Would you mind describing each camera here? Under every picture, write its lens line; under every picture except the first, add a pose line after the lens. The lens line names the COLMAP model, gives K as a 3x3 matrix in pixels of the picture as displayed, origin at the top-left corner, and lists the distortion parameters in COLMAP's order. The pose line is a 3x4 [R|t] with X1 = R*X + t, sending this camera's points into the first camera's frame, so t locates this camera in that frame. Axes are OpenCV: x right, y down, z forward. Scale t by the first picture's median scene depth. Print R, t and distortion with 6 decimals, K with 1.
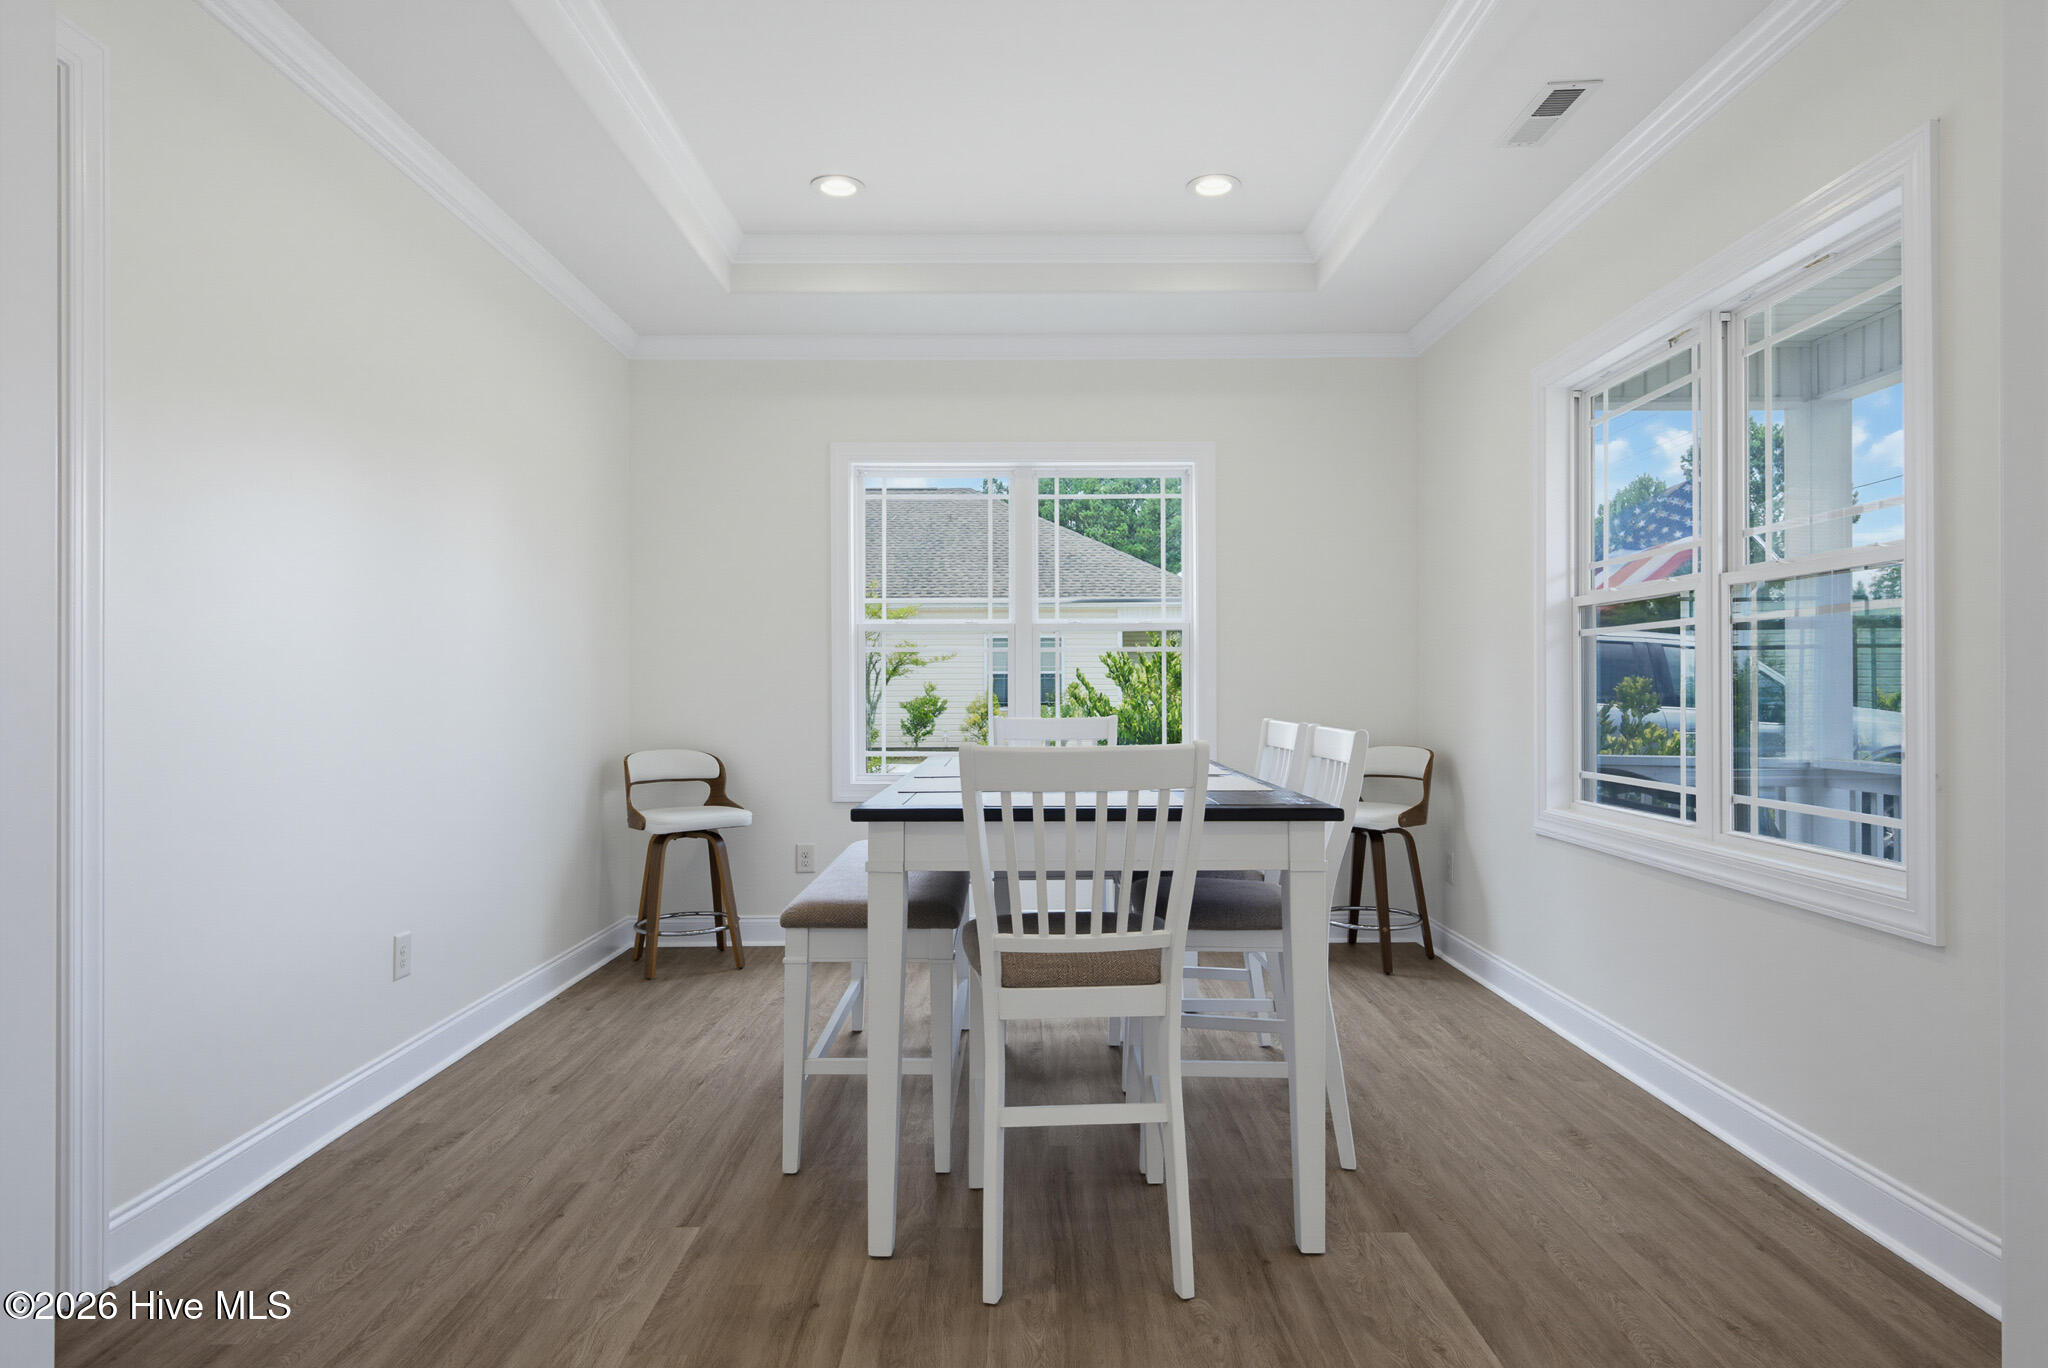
lens RADIAL K [[1134.1, 0, 1034.6], [0, 1134.1, 681.9], [0, 0, 1]] dist [0.007768, -0.007774]
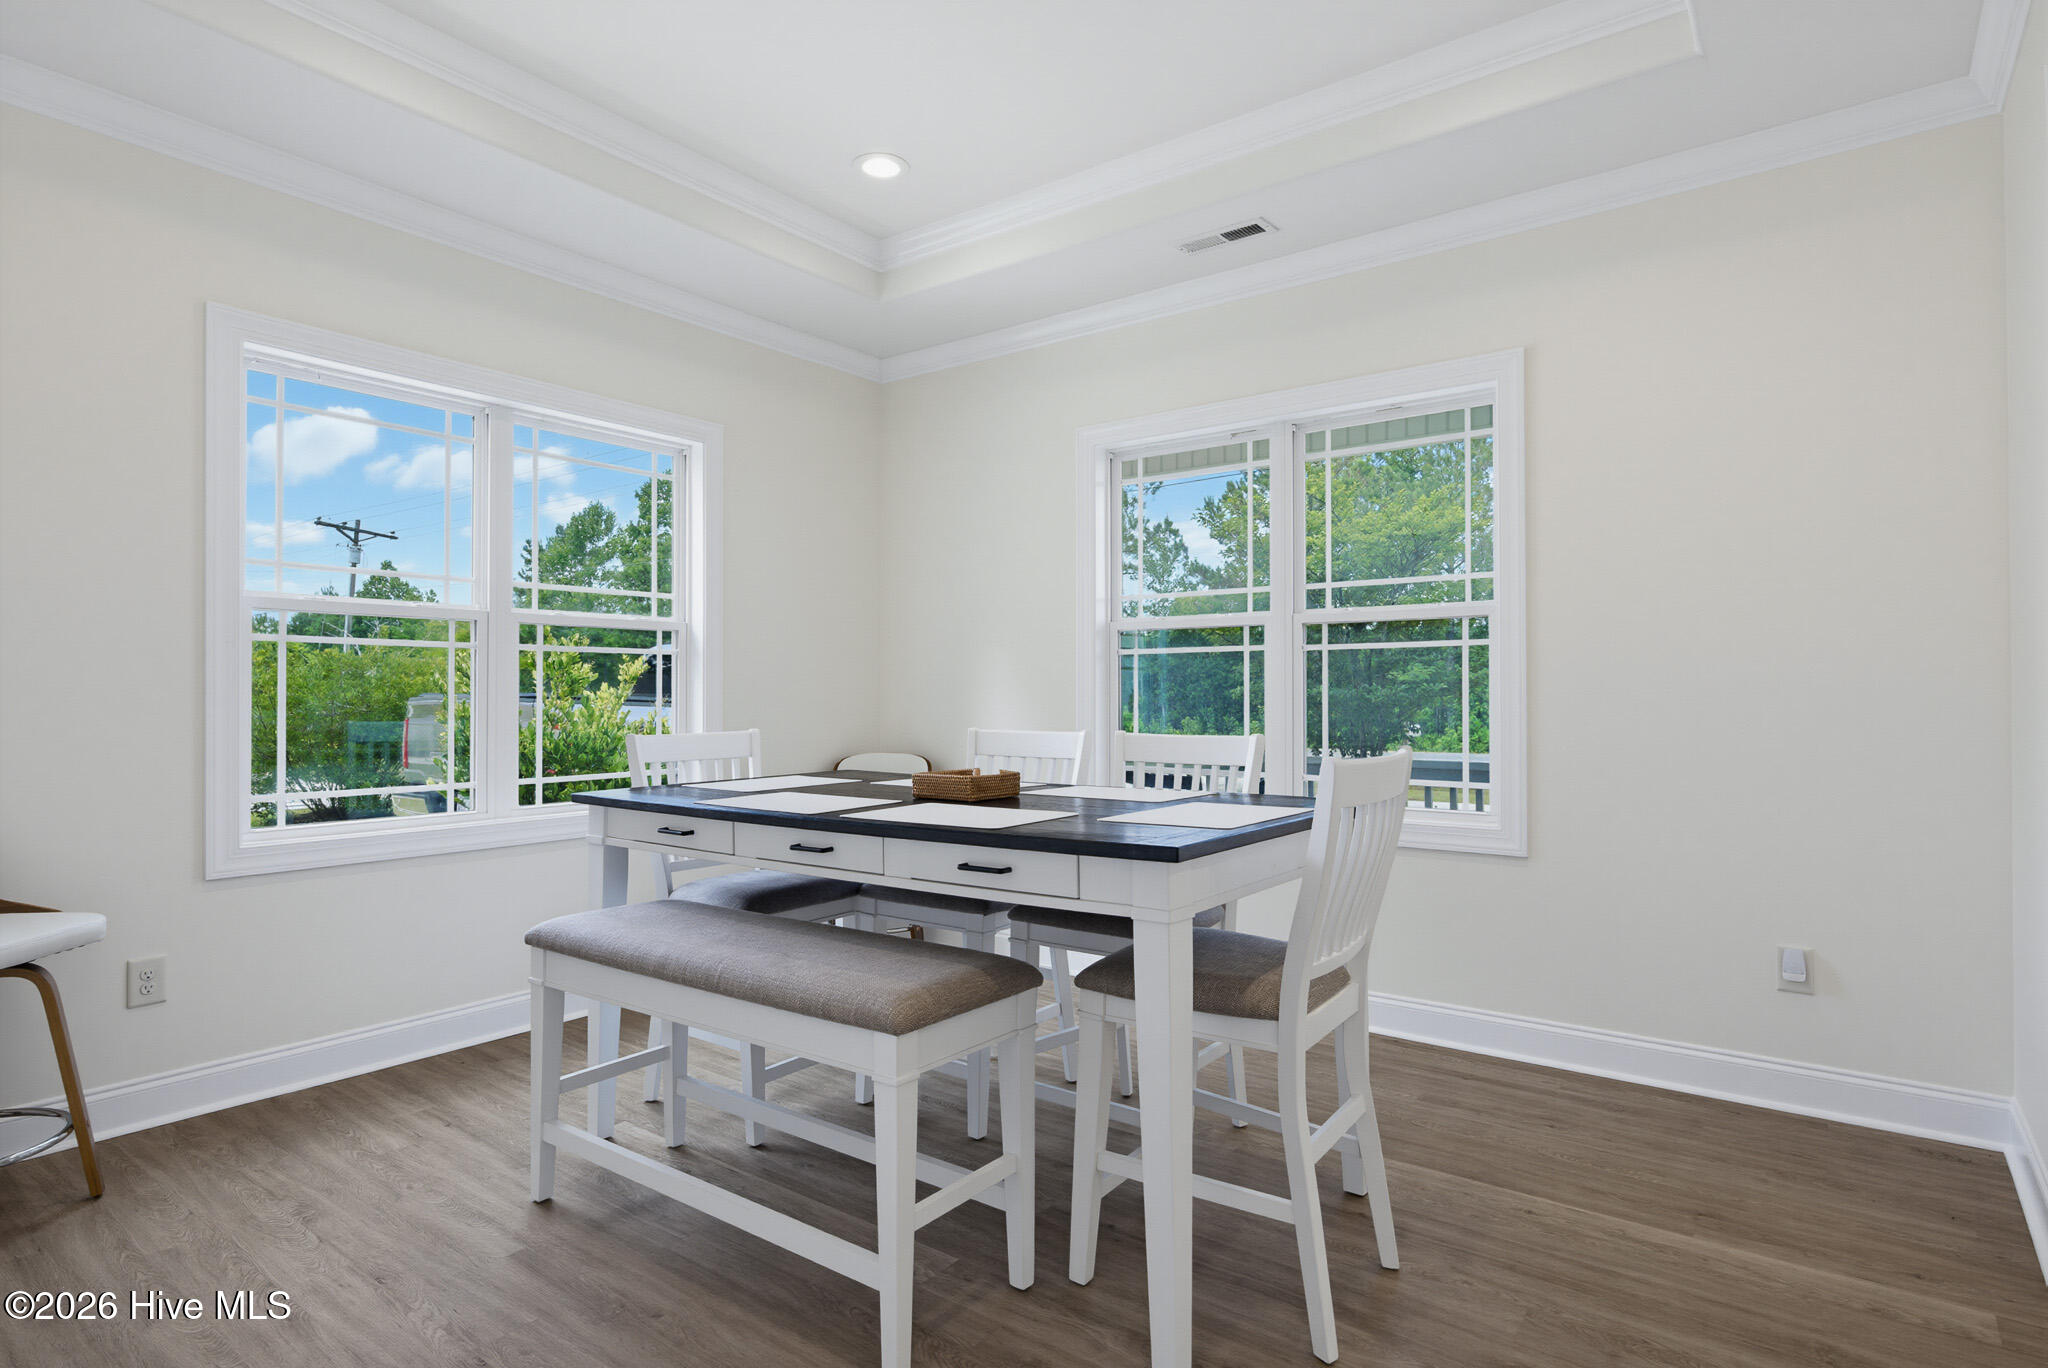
lens RADIAL K [[1073.8, 0, 1026.8], [0, 1073.8, 684.9], [0, 0, 1]] dist [-0.005857, 0.005981]
pose [[0.599951, 0.014118, 0.799913, -0.501863], [-0.001715, 0.999865, -0.016361, 0.010678], [-0.800035, 0.008444, 0.599894, 0.385704]]
